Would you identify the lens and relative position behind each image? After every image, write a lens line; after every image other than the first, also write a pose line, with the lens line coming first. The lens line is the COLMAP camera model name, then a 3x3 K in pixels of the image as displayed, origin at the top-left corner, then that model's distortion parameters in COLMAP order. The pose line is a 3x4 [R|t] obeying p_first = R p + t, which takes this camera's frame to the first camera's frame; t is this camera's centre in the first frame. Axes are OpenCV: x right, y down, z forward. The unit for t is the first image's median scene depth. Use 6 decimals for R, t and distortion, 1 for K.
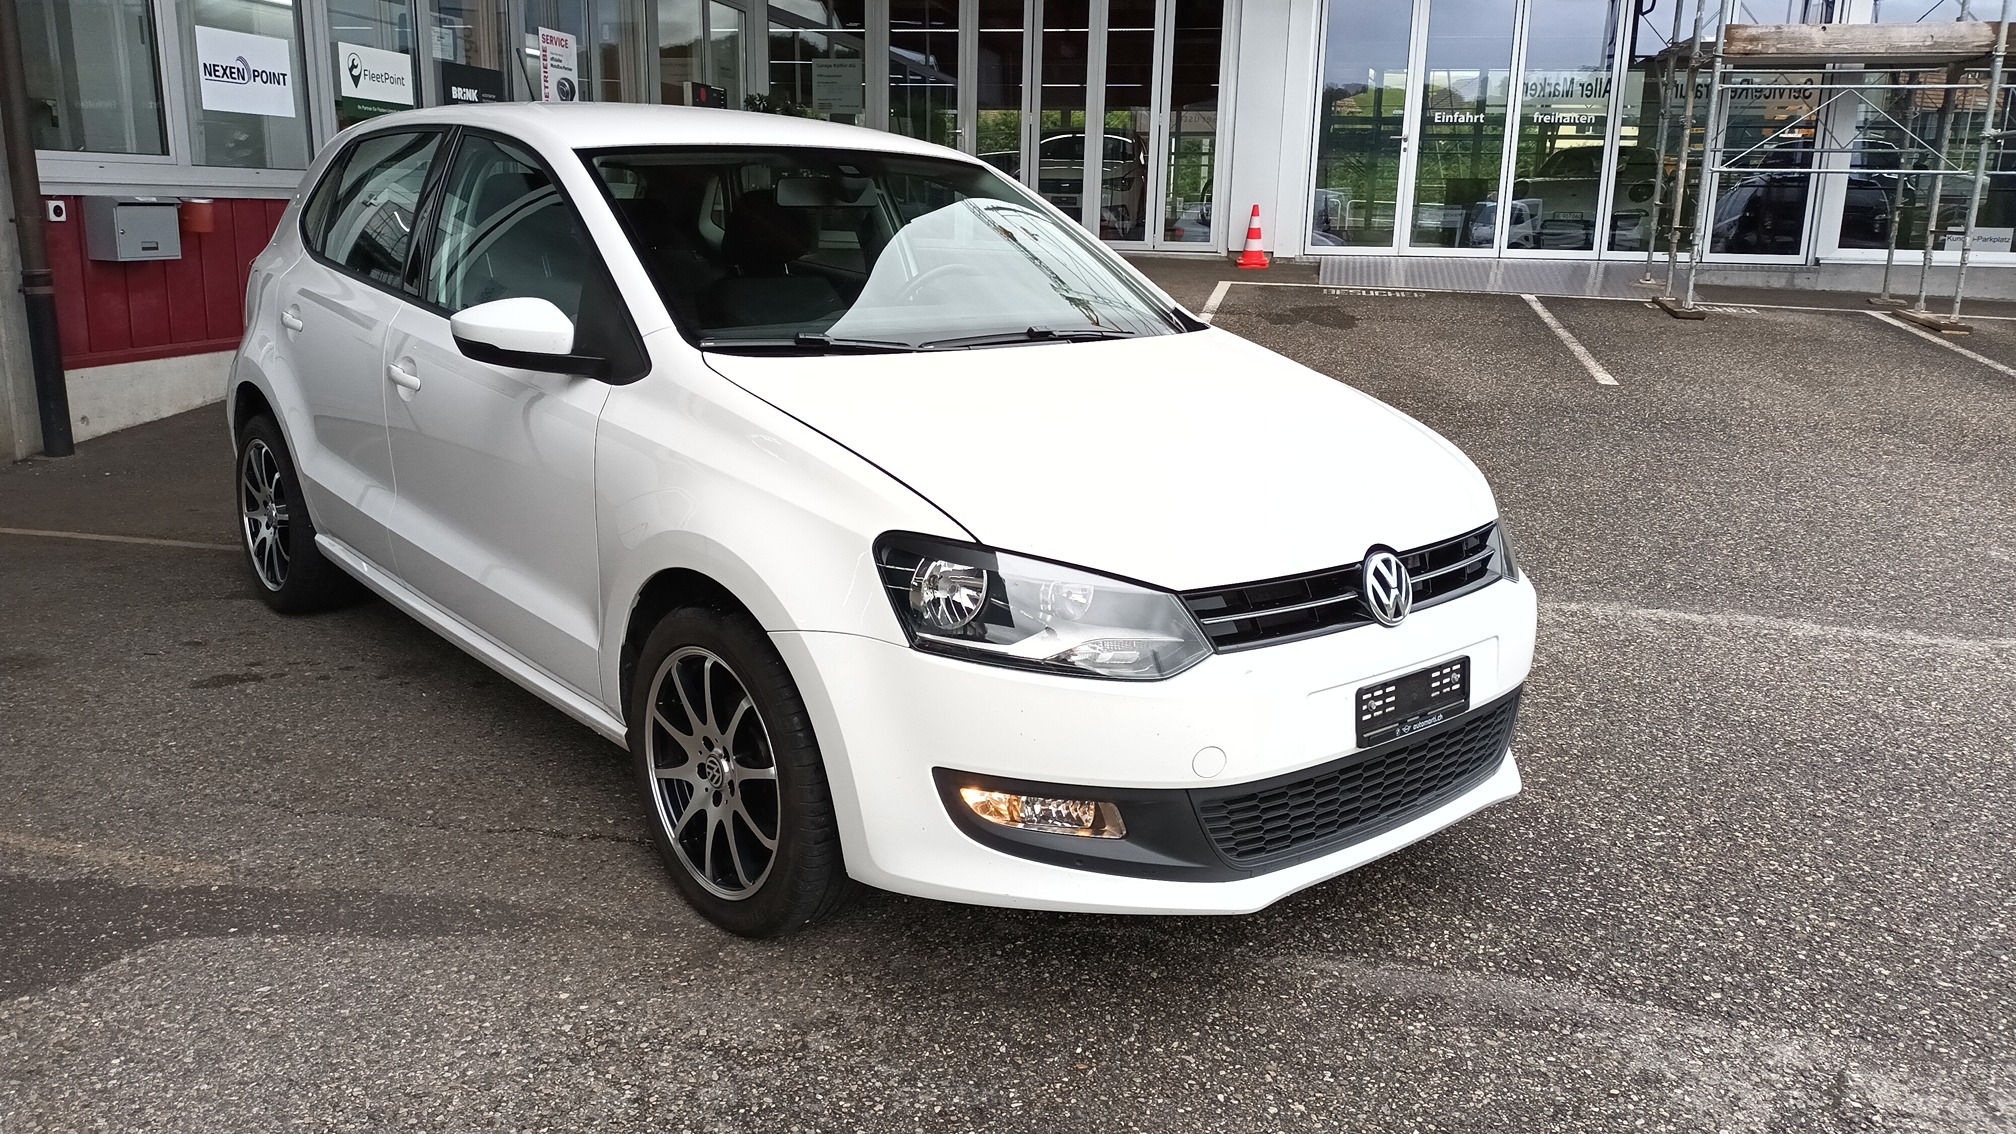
lens RADIAL K [[1514.3, 0, 1014.3], [0, 1514.3, 560.4], [0, 0, 1]] dist [0.044584, -0.046942]
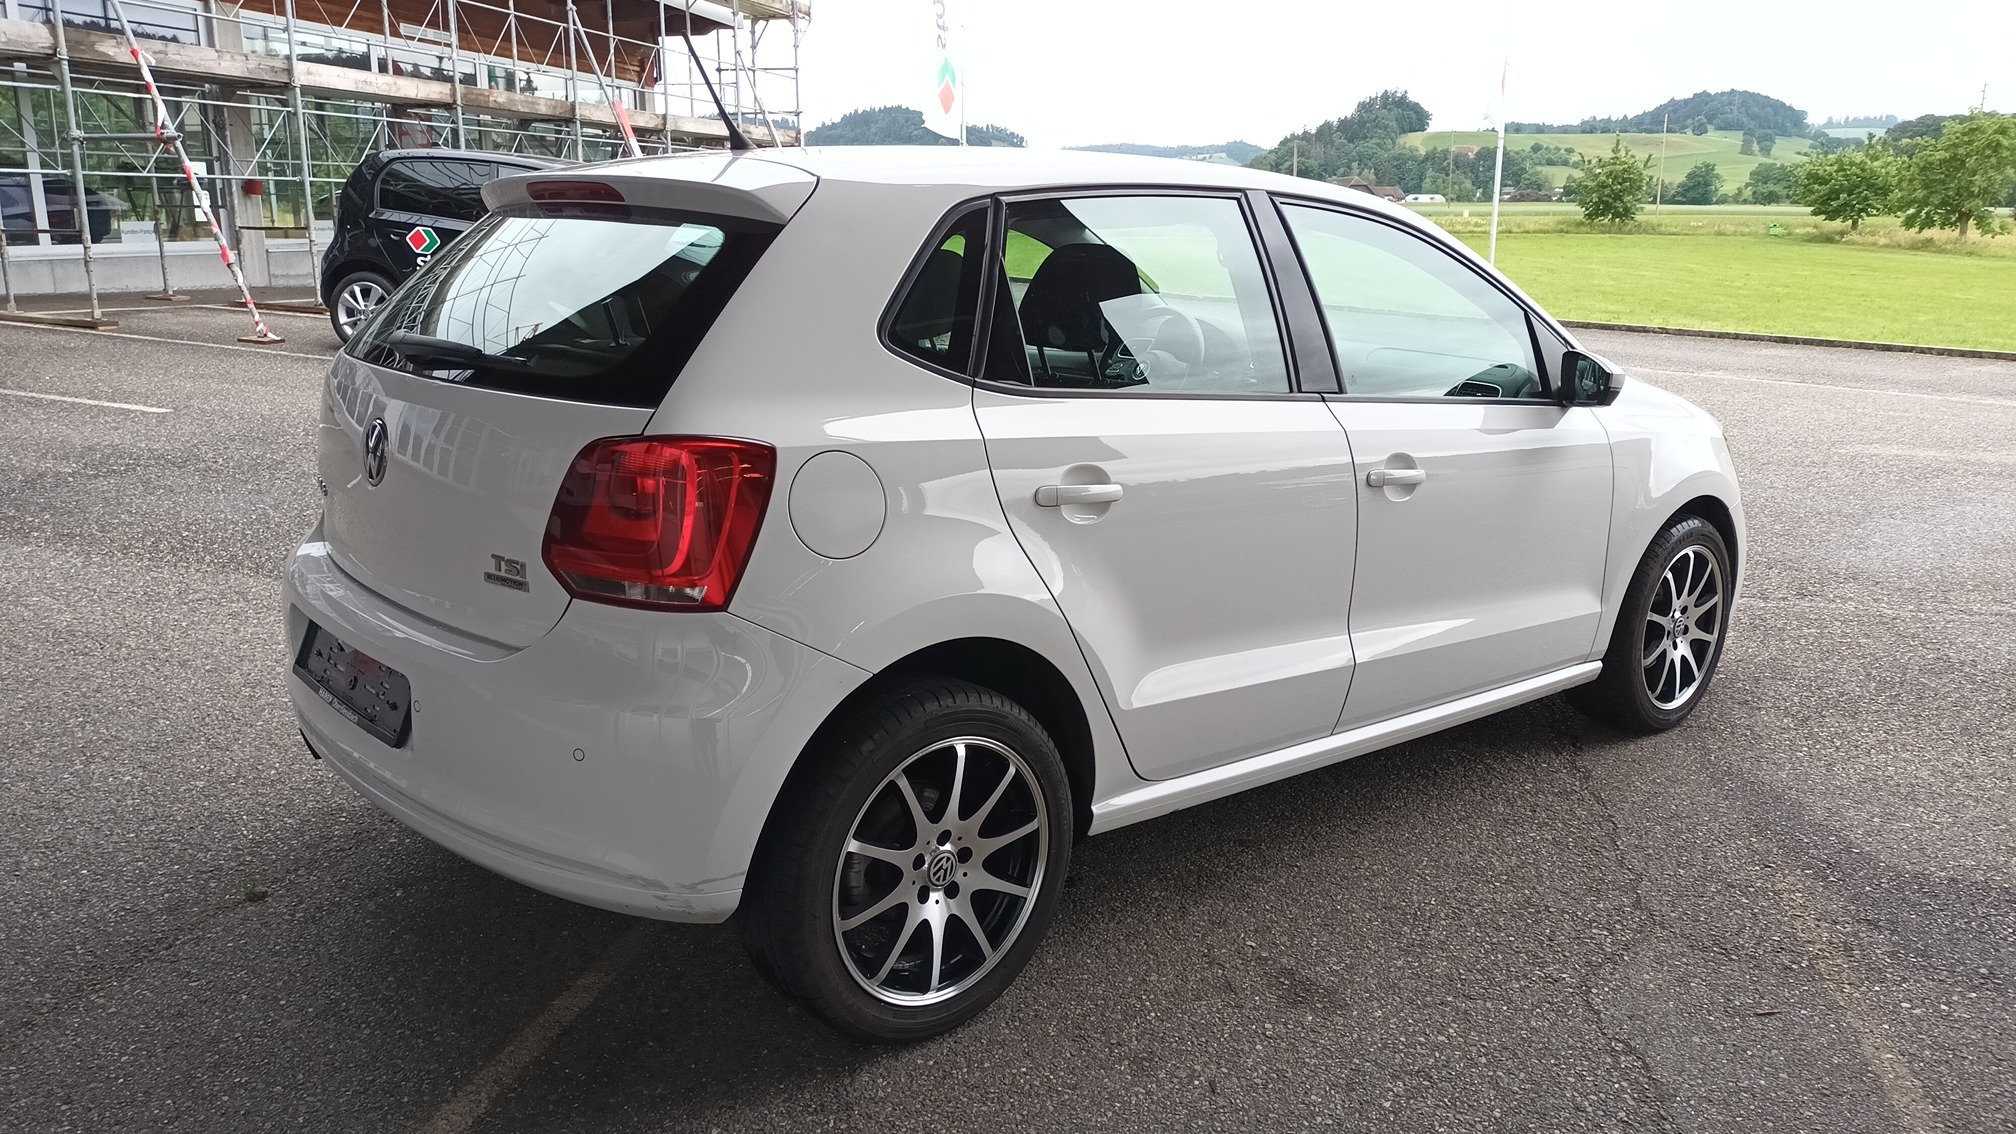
lens RADIAL K [[1514.3, 0, 989.5], [0, 1514.3, 559.8], [0, 0, 1]] dist [0.044584, -0.046942]
pose [[-0.003499, -0.240440, 0.970658, -1.925045], [0.219944, 0.946709, 0.235301, -0.506412], [-0.975506, 0.214314, 0.049571, 1.816494]]
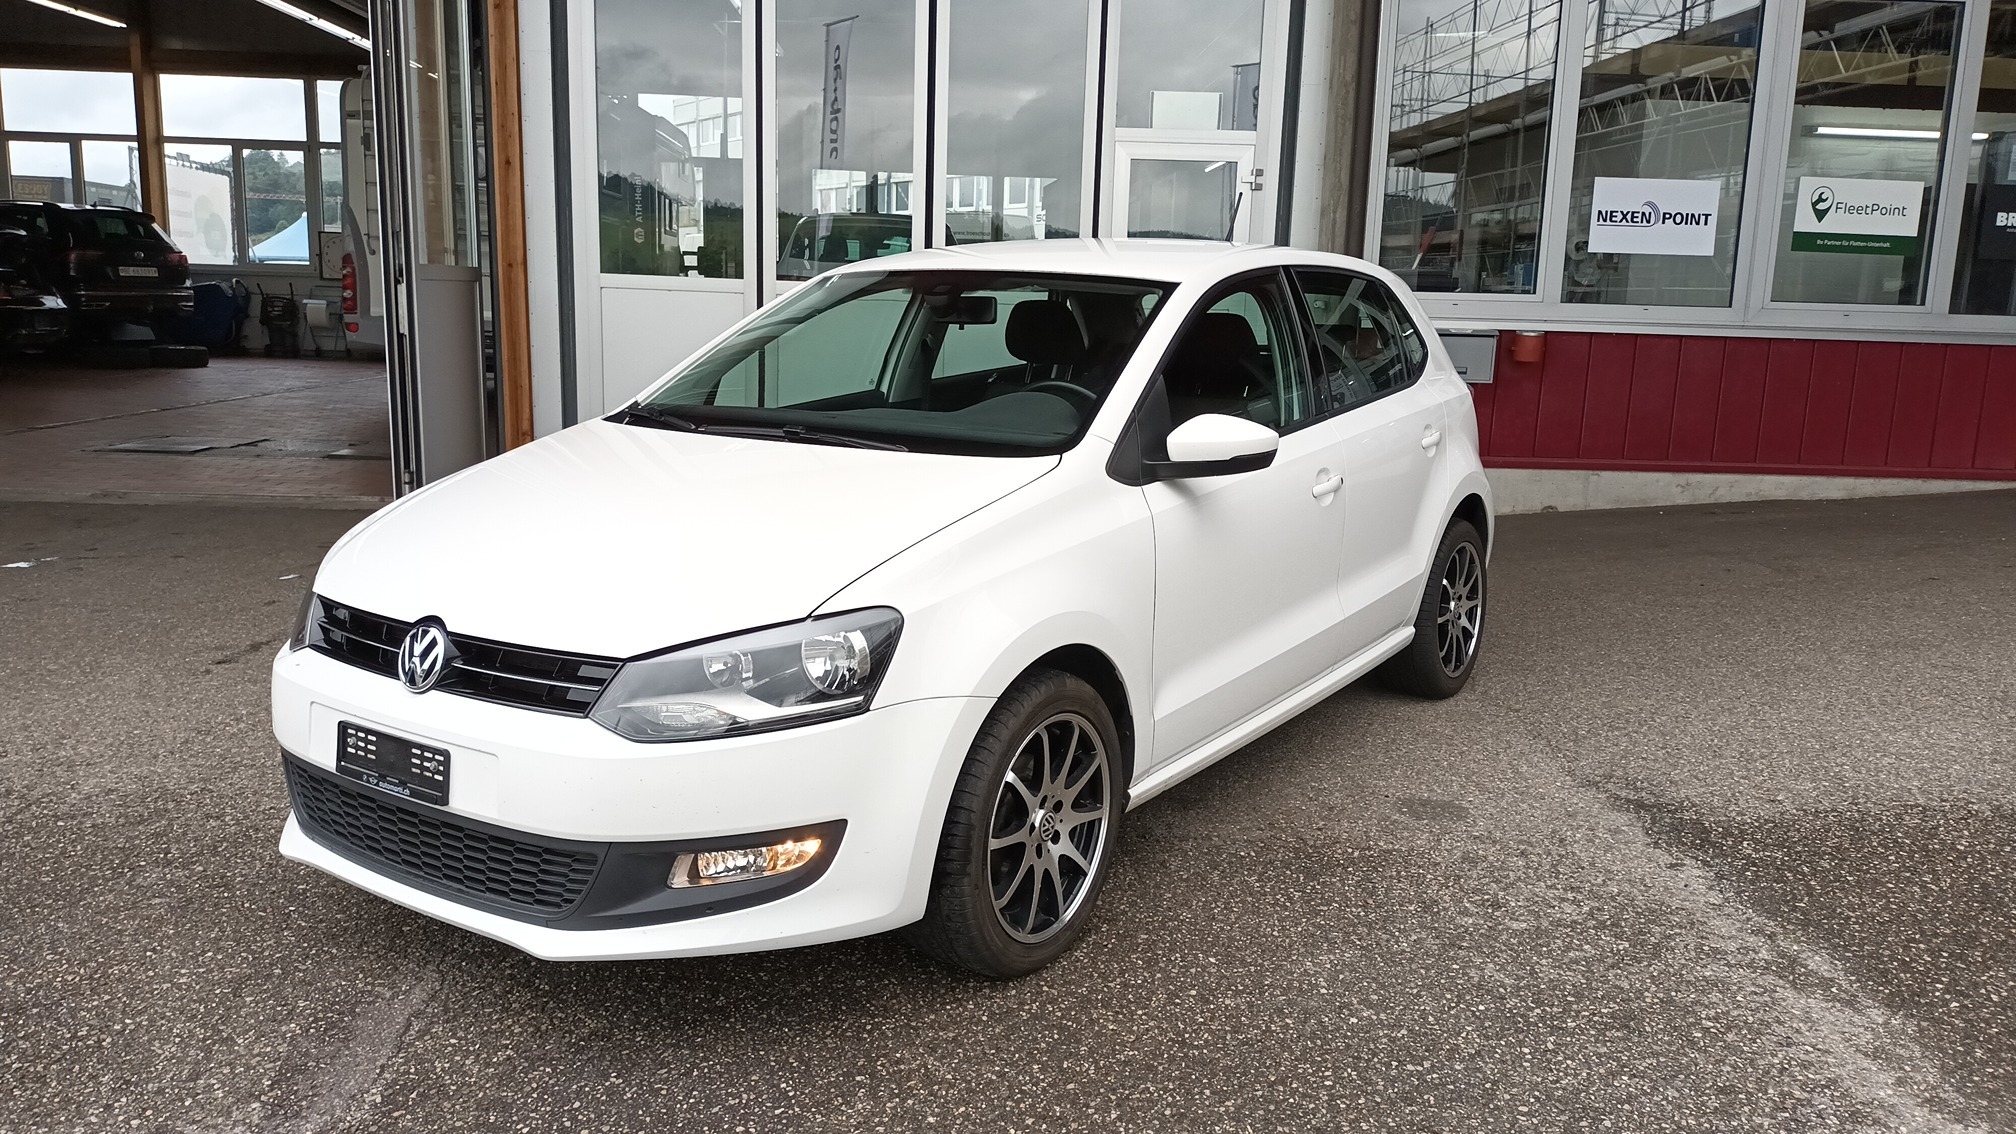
lens RADIAL K [[1514.3, 0, 1021.0], [0, 1514.3, 586.7], [0, 0, 1]] dist [0.044584, -0.046942]
pose [[0.258657, 0.170286, -0.950841, 0.875944], [-0.244150, 0.963904, 0.106209, -0.157975], [0.934605, 0.204677, 0.290895, 0.686906]]
